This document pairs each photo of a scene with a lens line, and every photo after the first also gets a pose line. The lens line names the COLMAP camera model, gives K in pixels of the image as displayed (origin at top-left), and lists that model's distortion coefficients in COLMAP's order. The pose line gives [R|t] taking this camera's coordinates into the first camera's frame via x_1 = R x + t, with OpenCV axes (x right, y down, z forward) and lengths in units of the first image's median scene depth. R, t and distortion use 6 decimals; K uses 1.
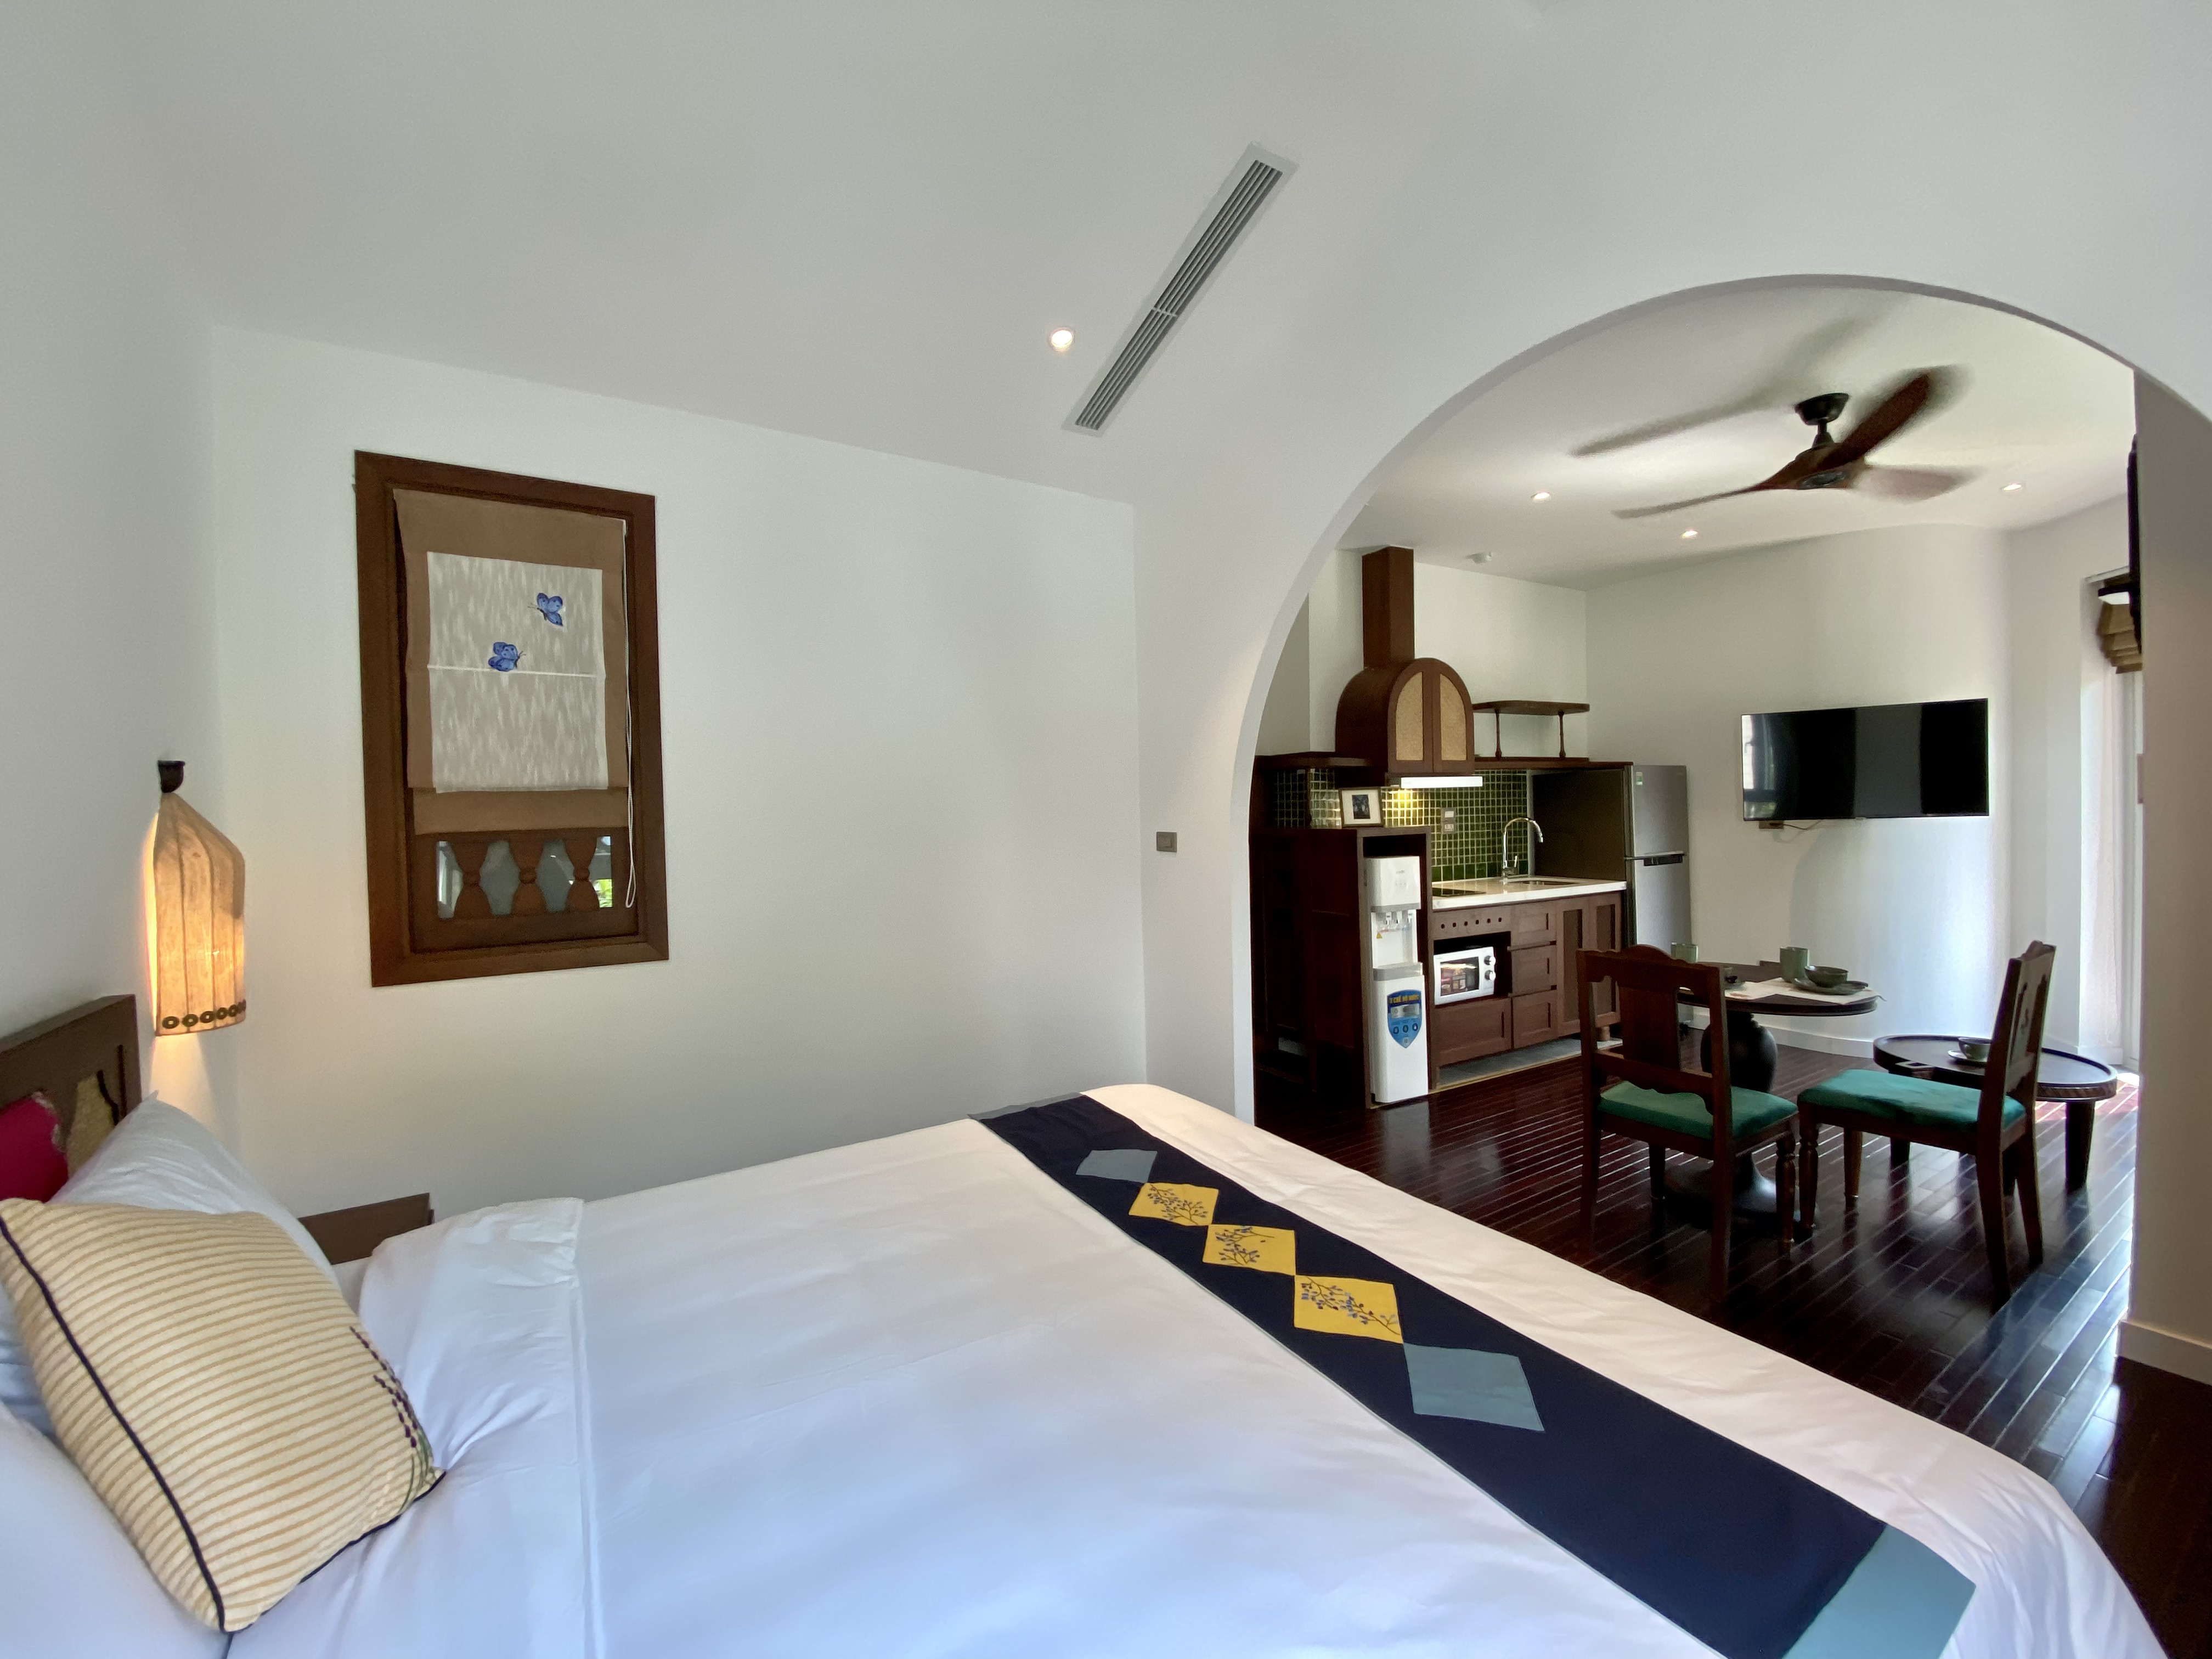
lens RADIAL K [[901.4, 0, 1102.9], [0, 901.4, 820.9], [0, 0, 1]] dist [0.062475, -0.041200]
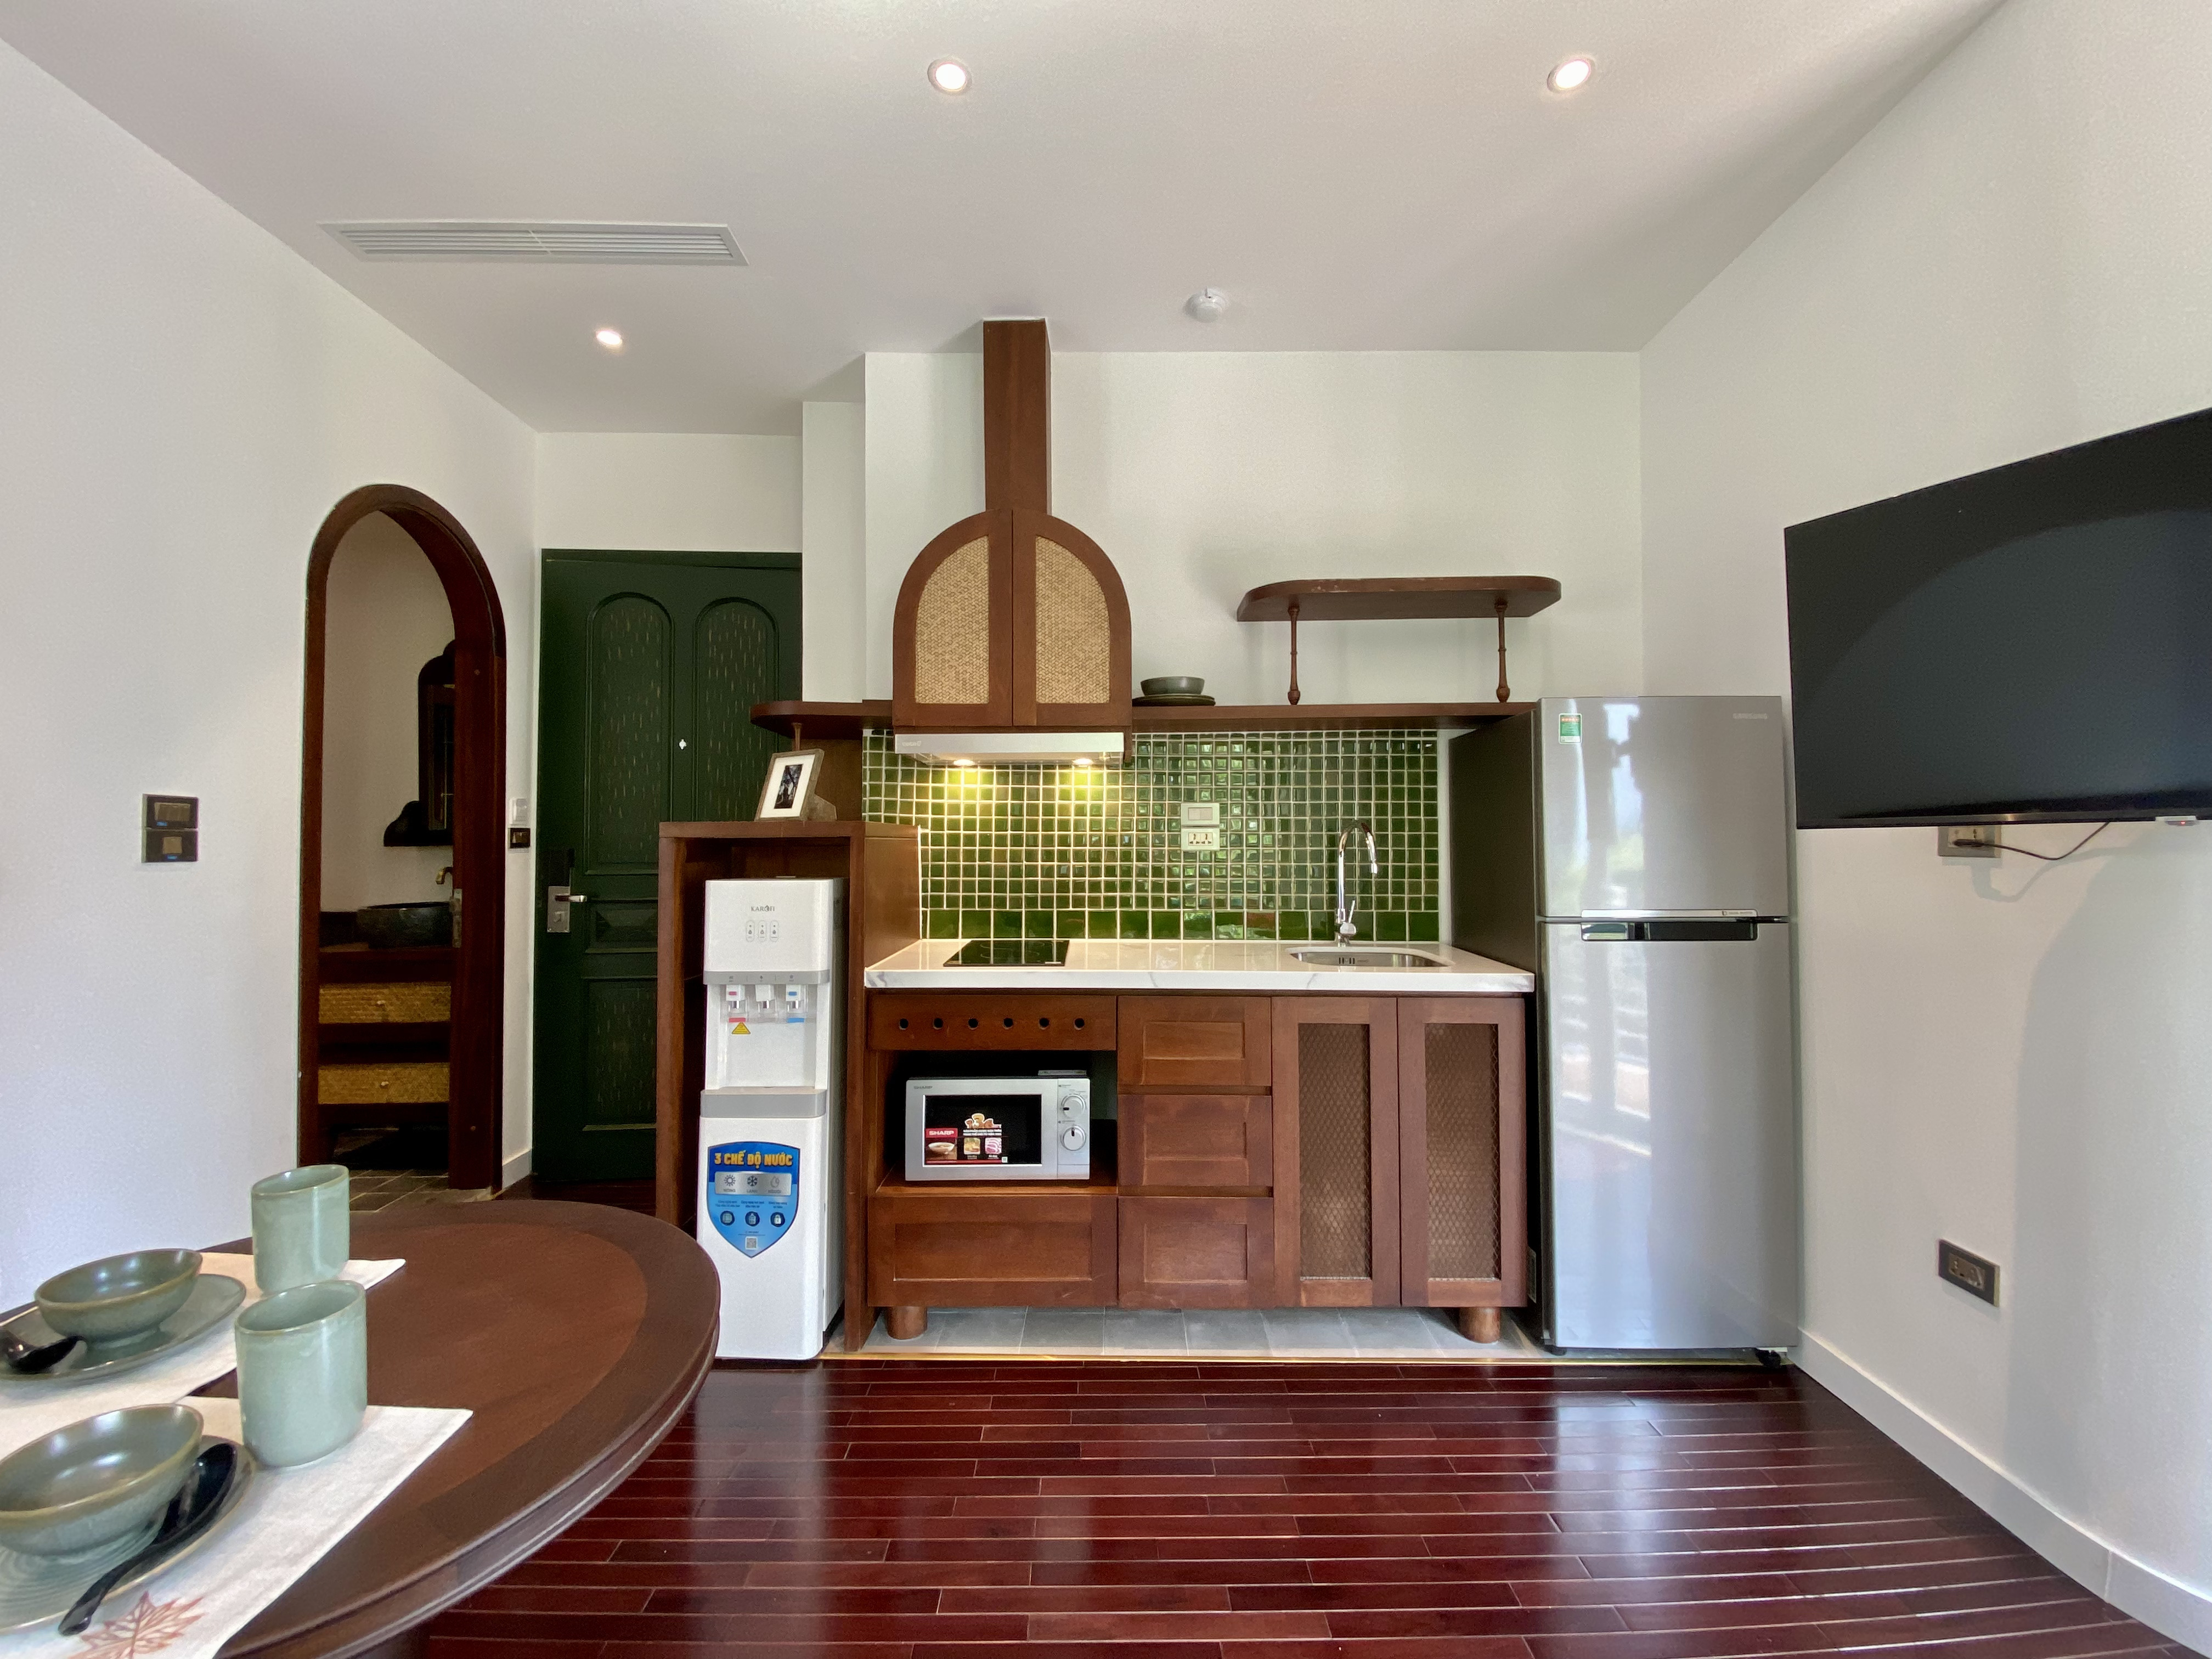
lens RADIAL K [[901.4, 0, 1102.9], [0, 901.4, 820.9], [0, 0, 1]] dist [0.062475, -0.041200]
pose [[0.860338, 0.013826, -0.509537, 0.674133], [-0.026759, 0.999479, -0.018061, 0.008919], [0.509022, 0.029173, 0.860259, 0.579196]]
